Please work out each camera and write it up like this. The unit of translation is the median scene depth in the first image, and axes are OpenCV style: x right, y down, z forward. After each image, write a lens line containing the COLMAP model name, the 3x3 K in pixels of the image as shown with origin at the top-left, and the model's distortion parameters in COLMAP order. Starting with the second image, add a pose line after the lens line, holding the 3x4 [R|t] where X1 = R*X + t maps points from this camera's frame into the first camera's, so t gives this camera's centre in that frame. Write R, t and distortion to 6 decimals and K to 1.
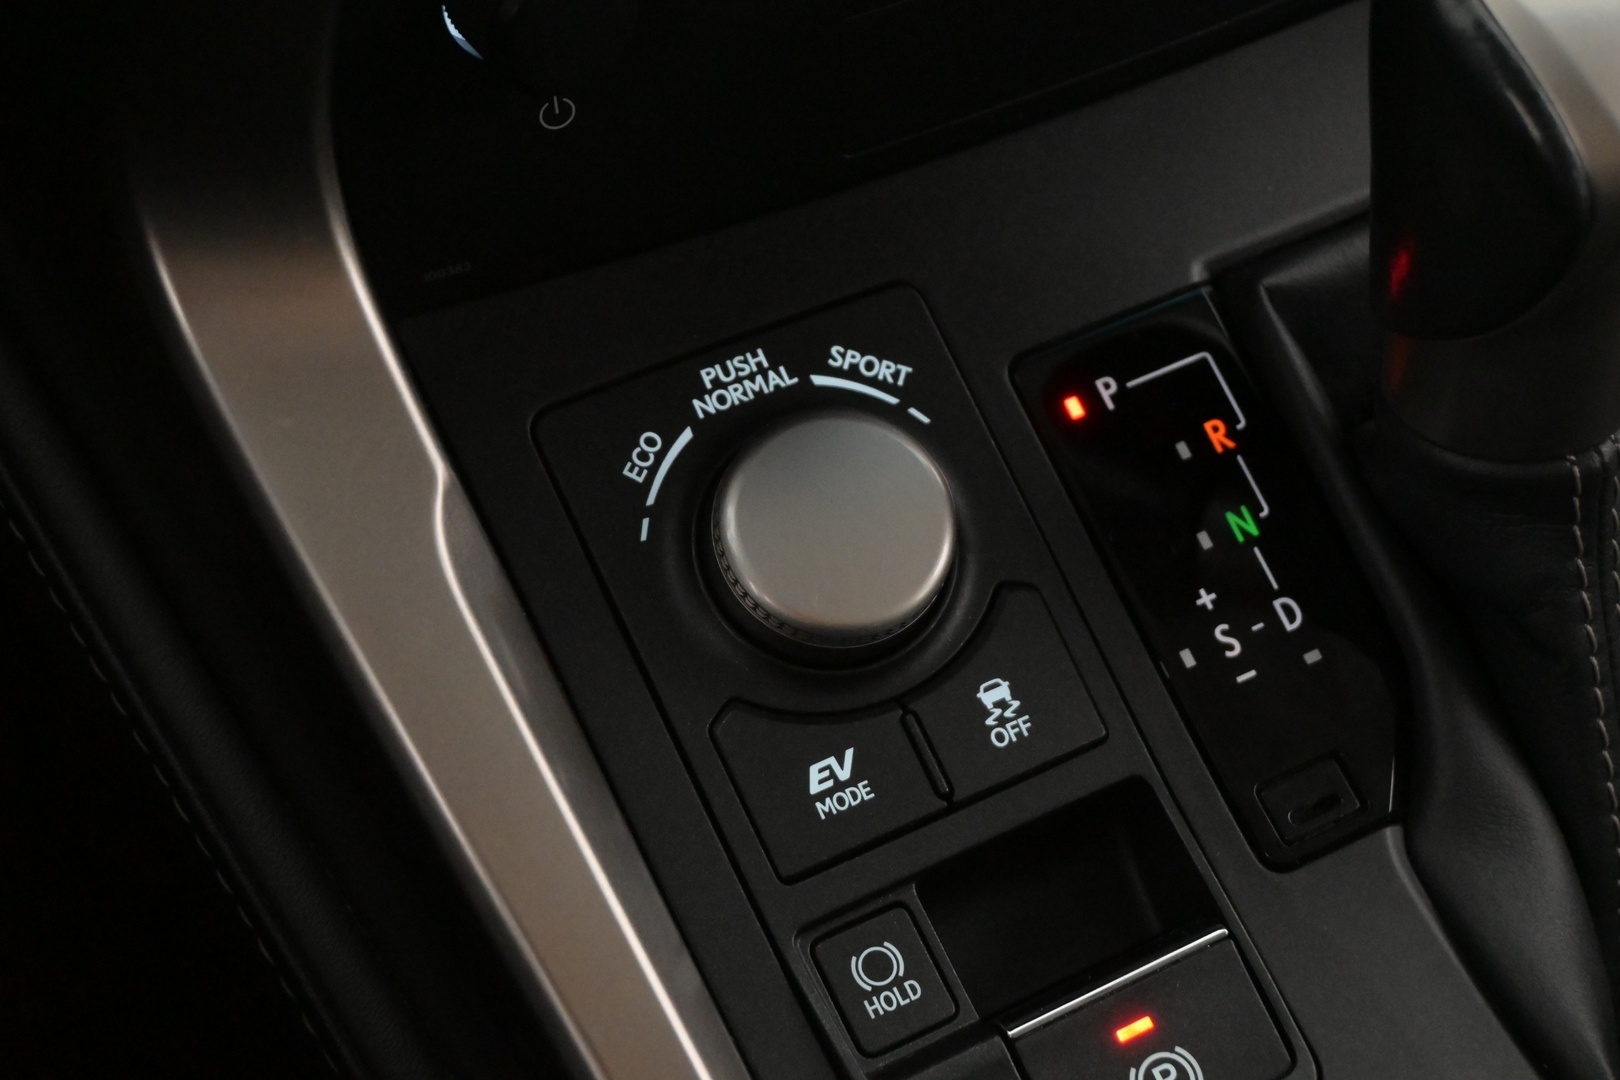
lens RADIAL K [[2751.2, 0, 805.5], [0, 2751.2, 536.5], [0, 0, 1]] dist [0.002340, 0.000000]
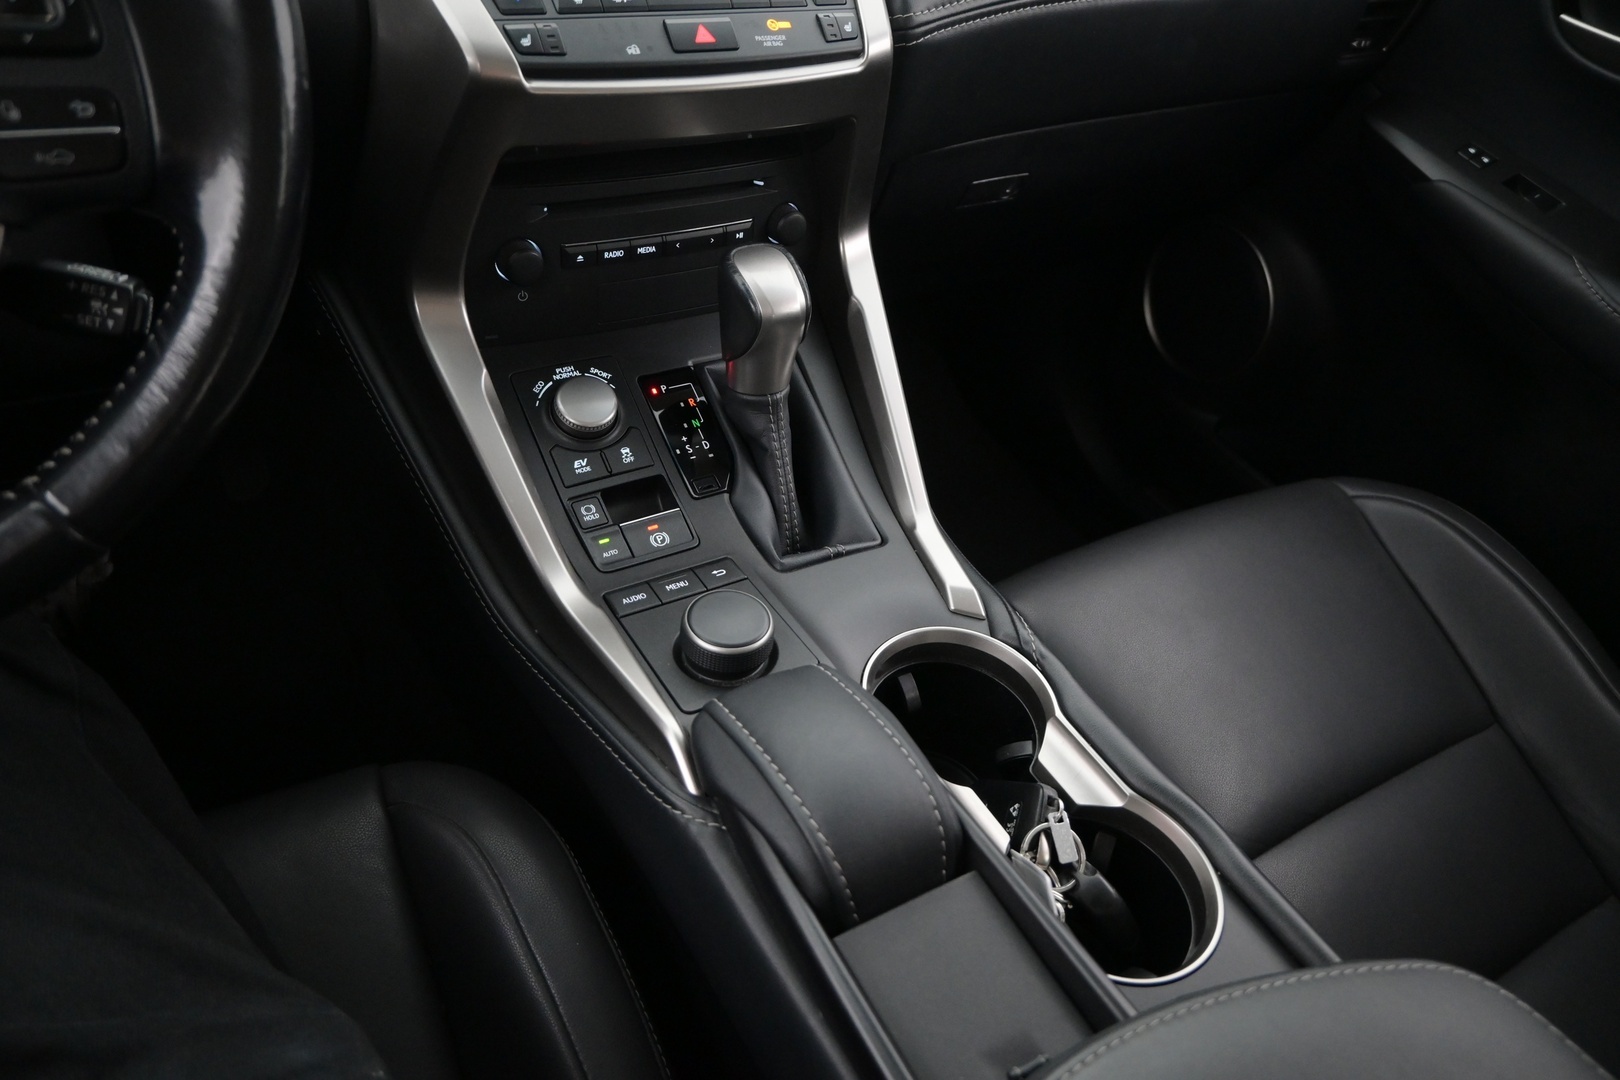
lens RADIAL K [[1115.7, 0, 820.5], [0, 1115.7, 527.0], [0, 0, 1]] dist [0.018190, -0.002308]
pose [[0.989373, 0.061015, 0.131980, 0.140399], [-0.039147, 0.985956, -0.162353, 0.410984], [-0.140033, 0.155461, 0.977867, -0.580006]]
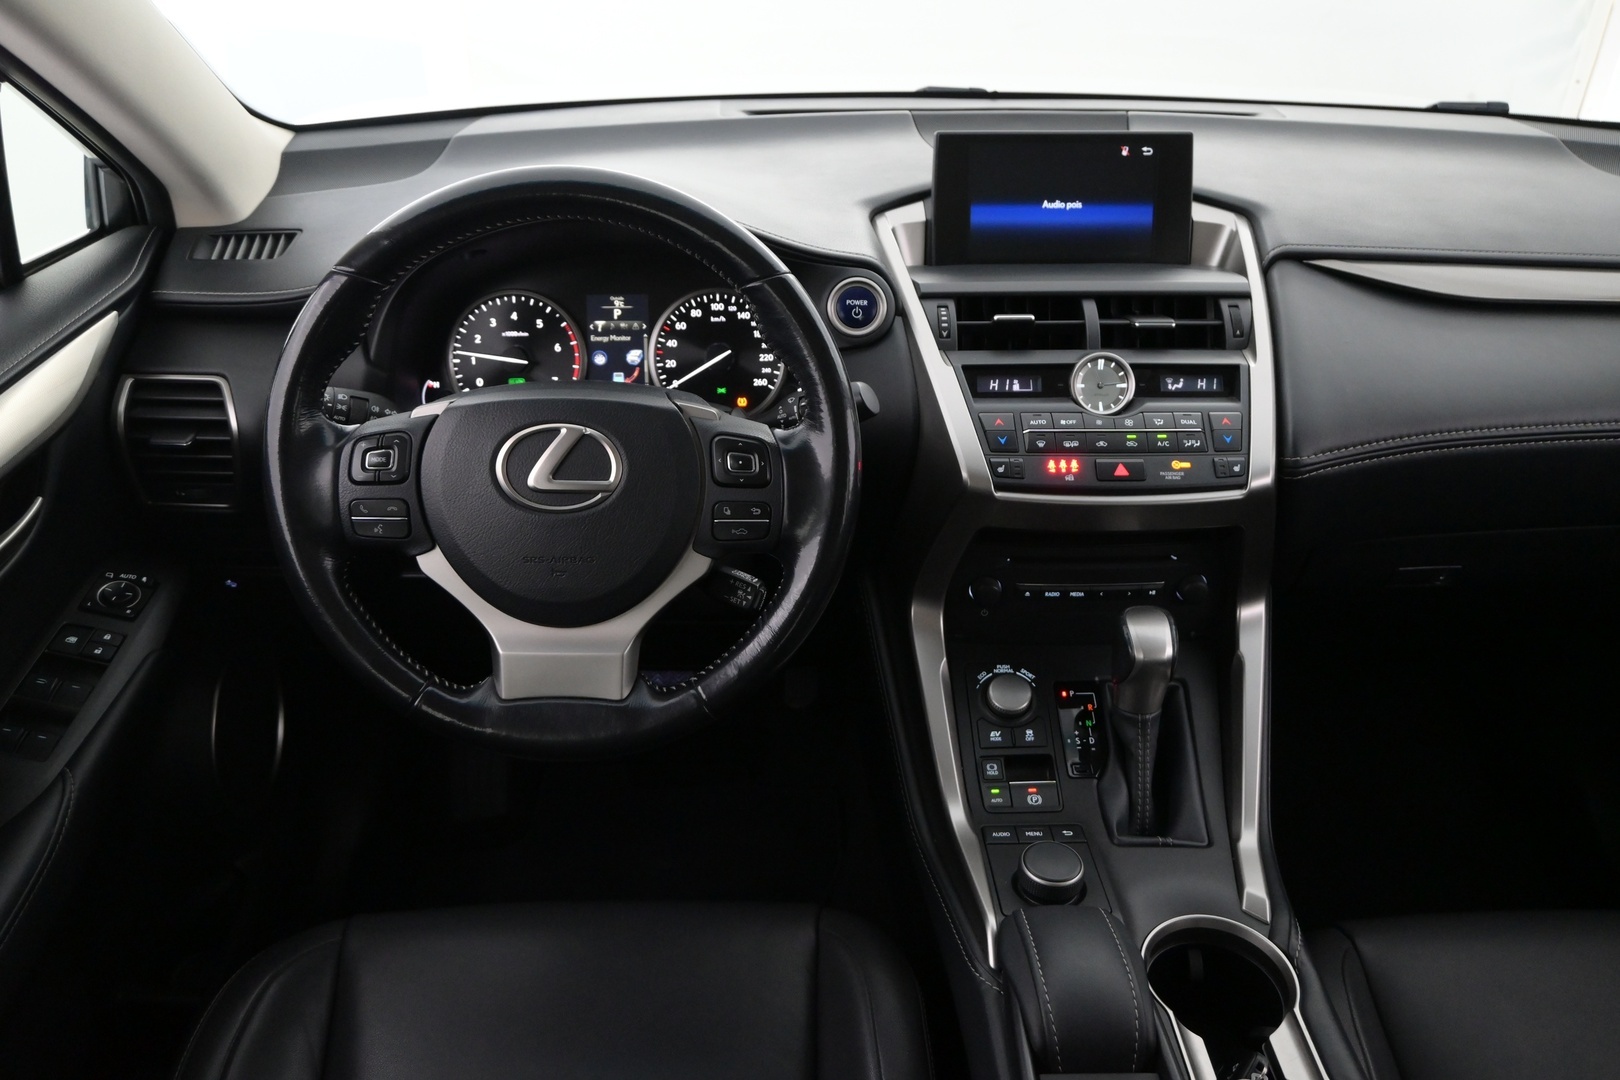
lens RADIAL K [[1256.0, 0, 808.7], [0, 1256.0, 539.3], [0, 0, 1]] dist [-0.012237, -0.005482]
pose [[0.896907, 0.225705, -0.380284, 0.537962], [-0.338547, 0.903709, -0.262101, 0.513528], [0.284508, 0.363824, 0.886954, -1.484066]]
